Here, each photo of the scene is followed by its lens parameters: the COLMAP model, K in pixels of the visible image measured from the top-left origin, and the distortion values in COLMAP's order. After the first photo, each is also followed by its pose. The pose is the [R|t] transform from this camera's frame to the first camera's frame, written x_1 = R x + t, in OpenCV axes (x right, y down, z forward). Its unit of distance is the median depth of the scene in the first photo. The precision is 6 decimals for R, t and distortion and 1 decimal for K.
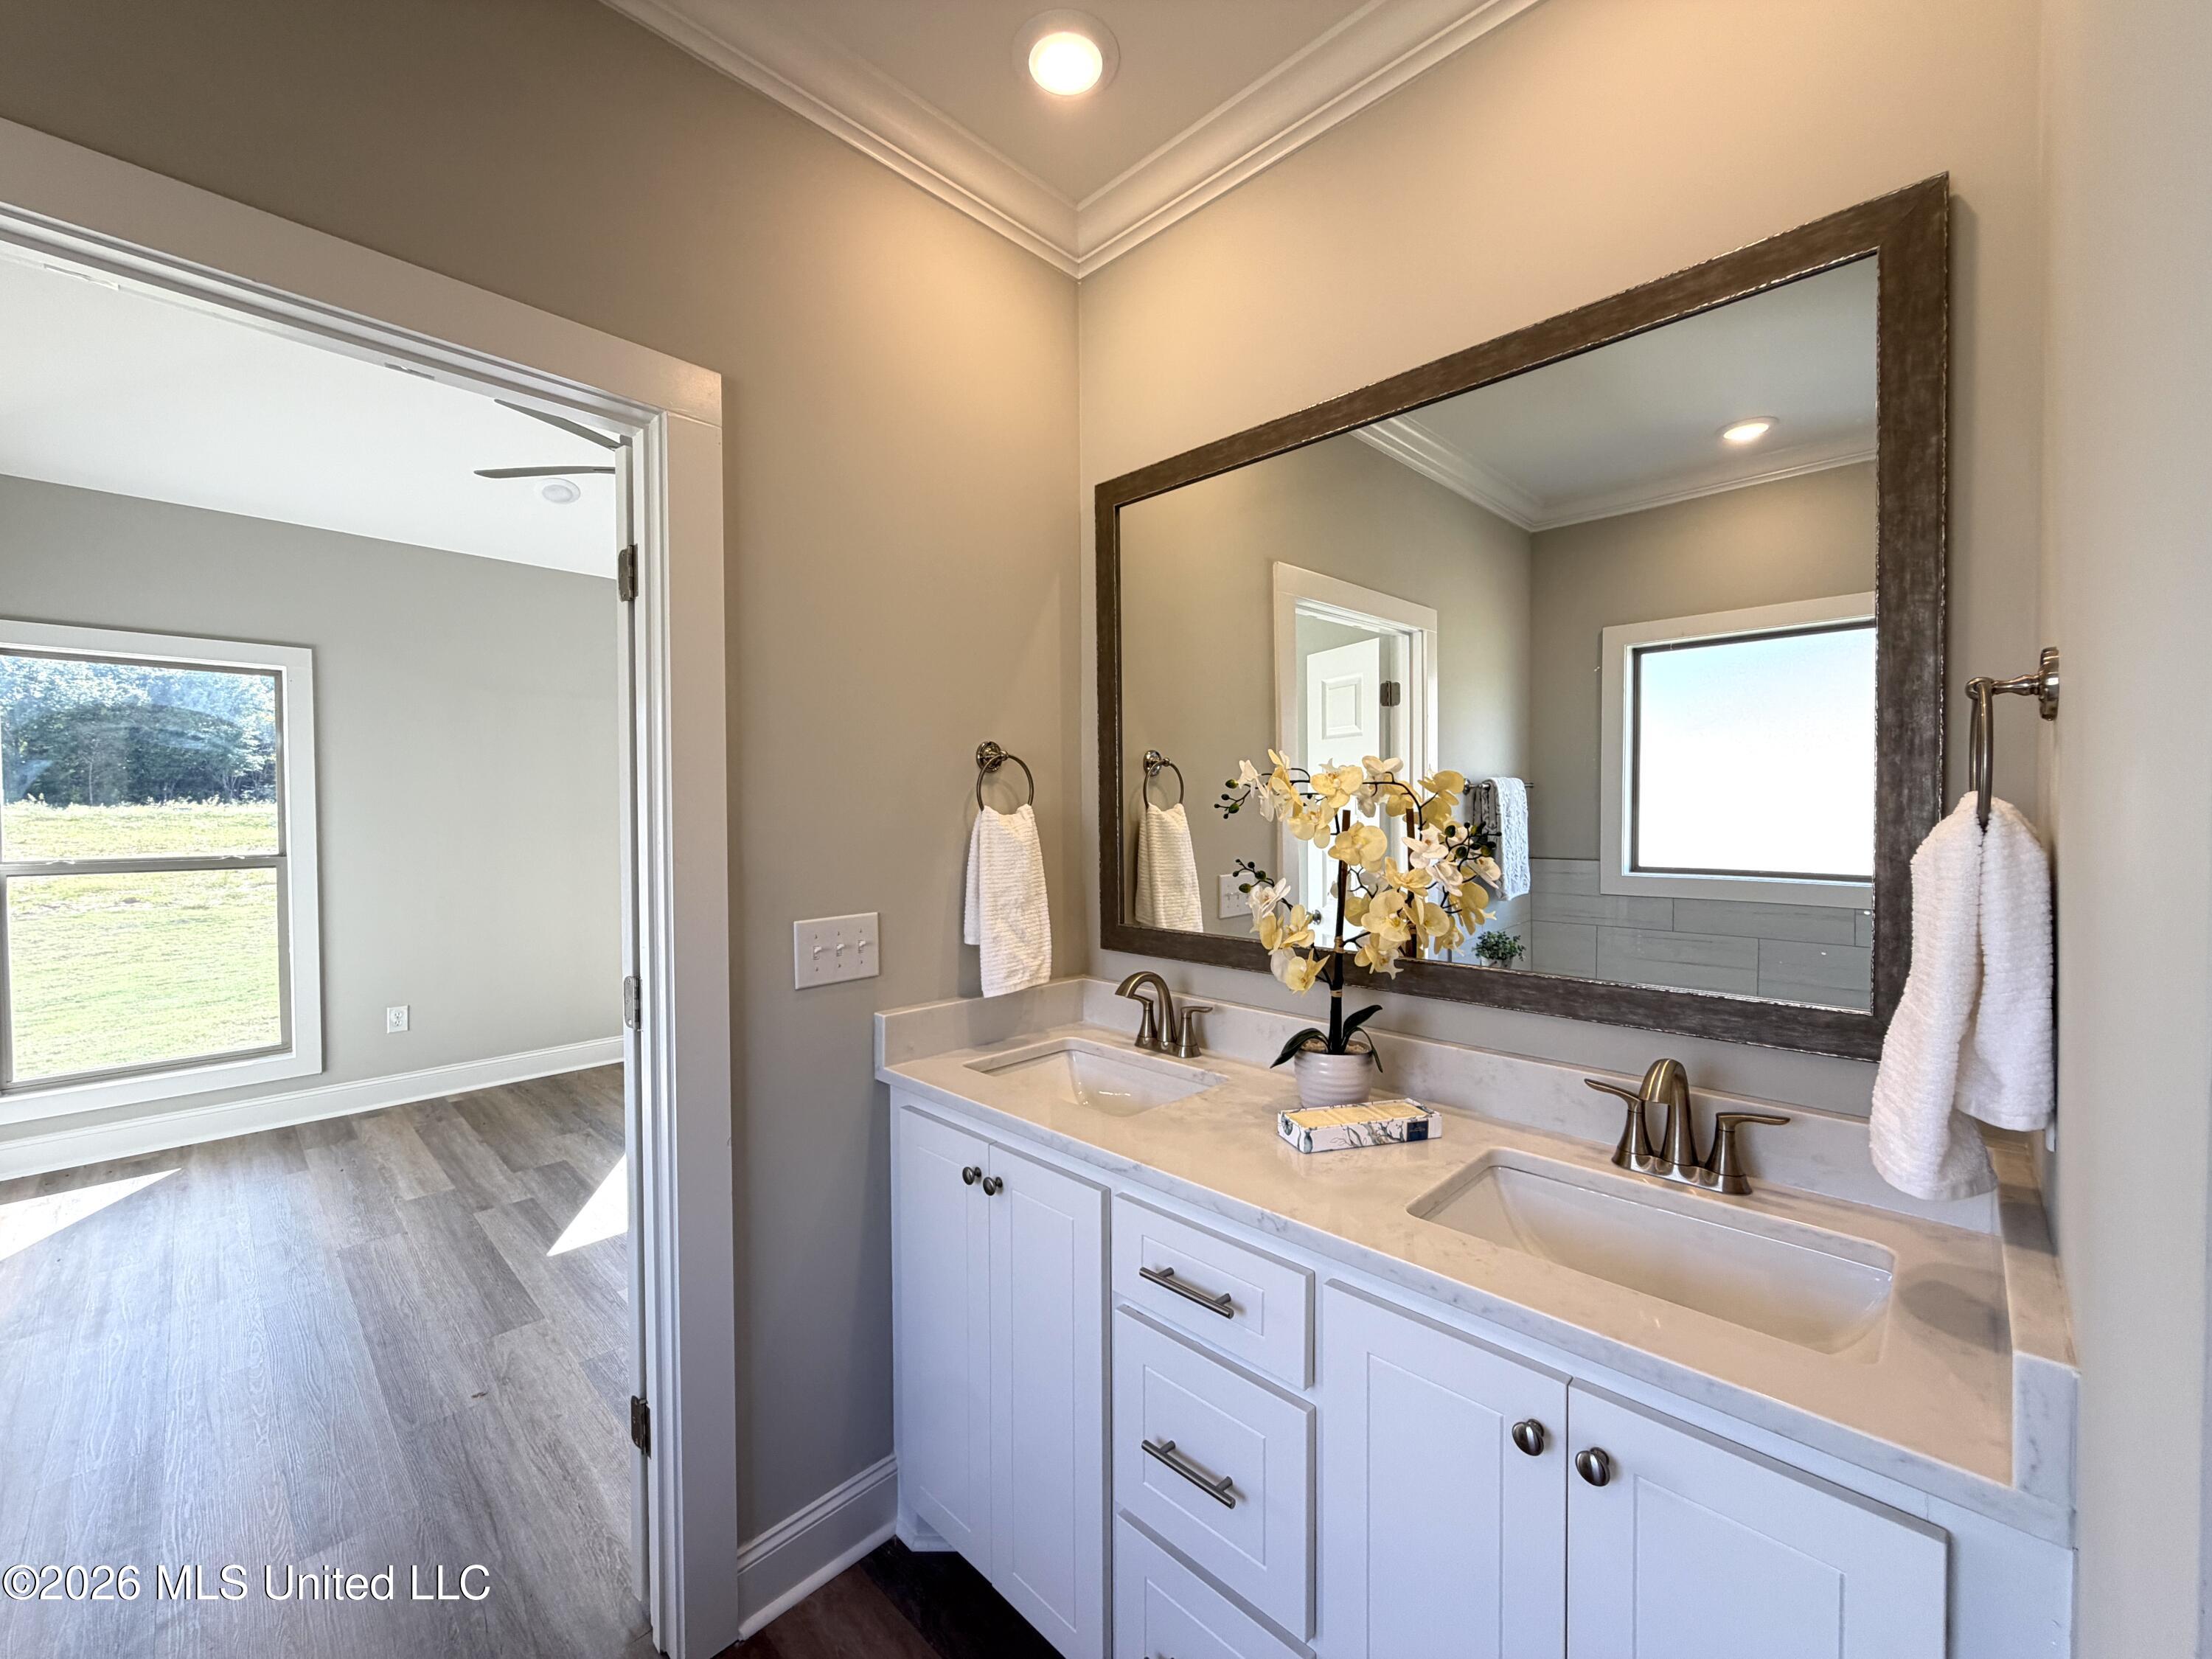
lens RADIAL K [[884.3, 0, 1097.3], [0, 884.3, 826.6], [0, 0, 1]] dist [-0.000421, -0.000344]
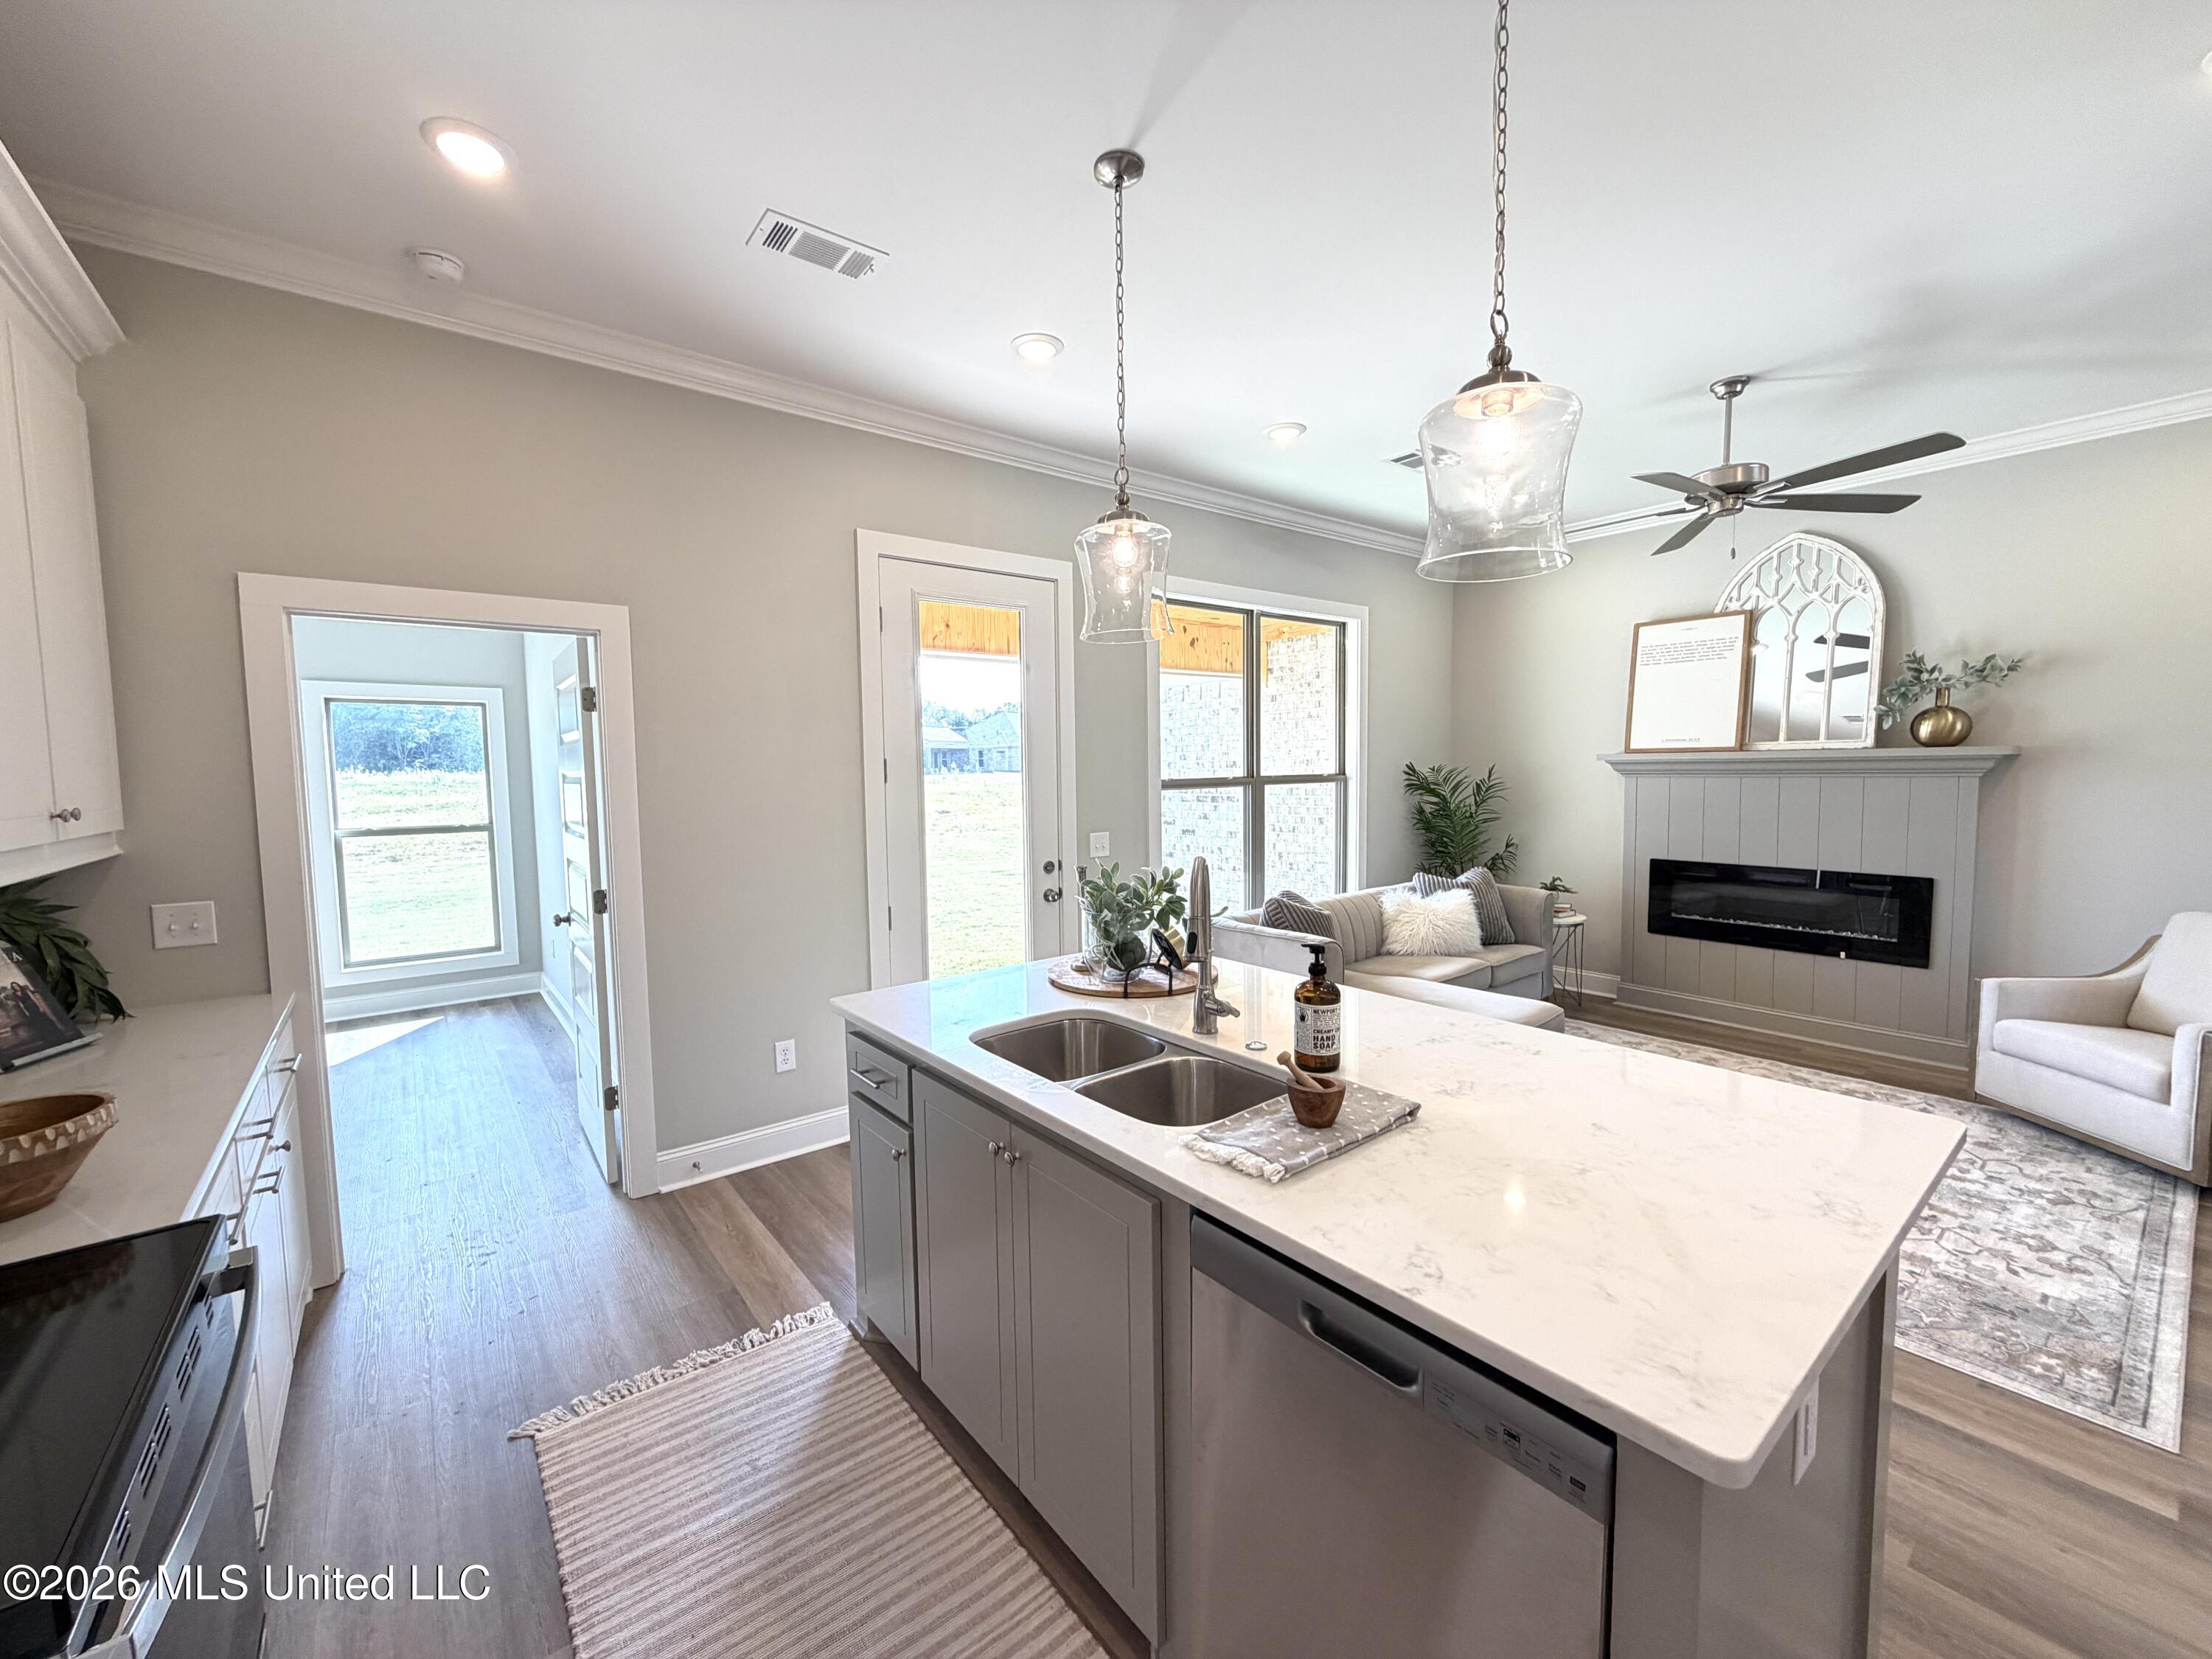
lens RADIAL K [[884.3, 0, 1103.9], [0, 884.3, 826.2], [0, 0, 1]] dist [-0.000421, -0.000344]
pose [[0.994413, -0.001567, -0.105544, 0.305173], [0.006245, 0.999012, 0.044007, -0.024539], [0.105371, -0.044420, 0.993440, -0.422588]]
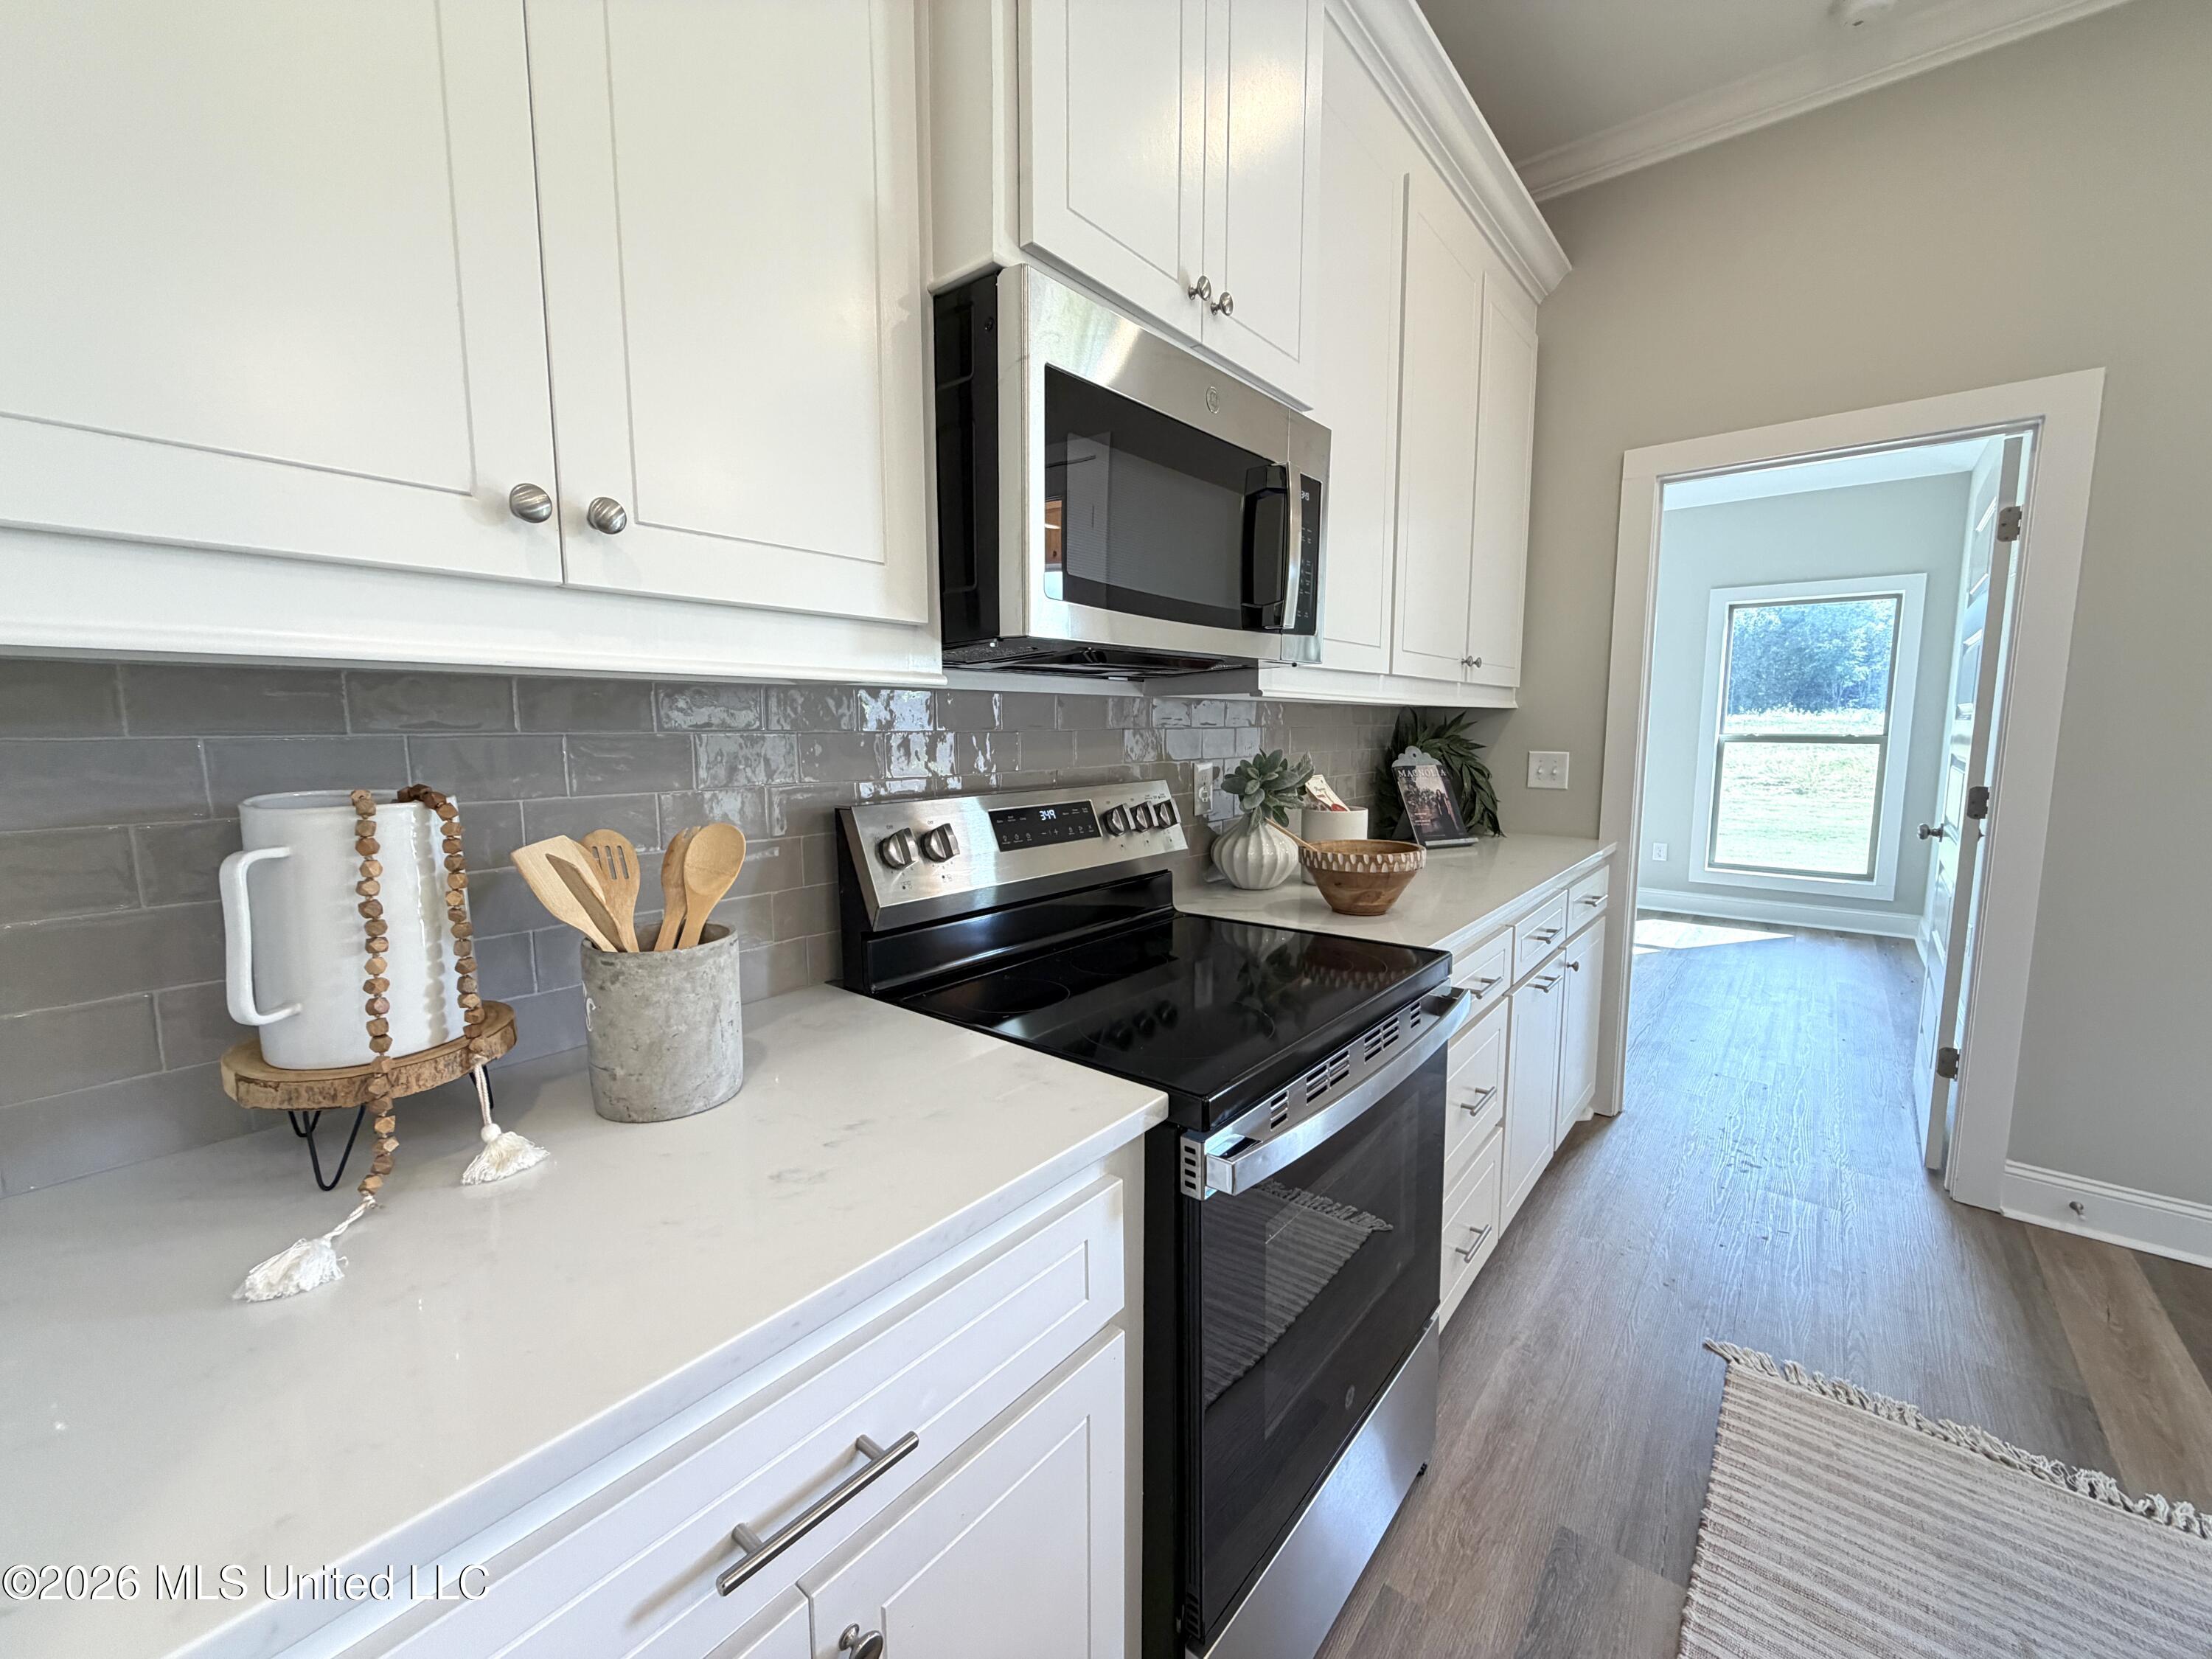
lens RADIAL K [[884.3, 0, 1093.2], [0, 884.3, 828.6], [0, 0, 1]] dist [-0.000421, -0.000344]
pose [[0.100703, 0.124512, -0.987095, 0.297712], [-0.020950, 0.992183, 0.123016, 0.034214], [0.994696, 0.008291, 0.102524, -0.331326]]
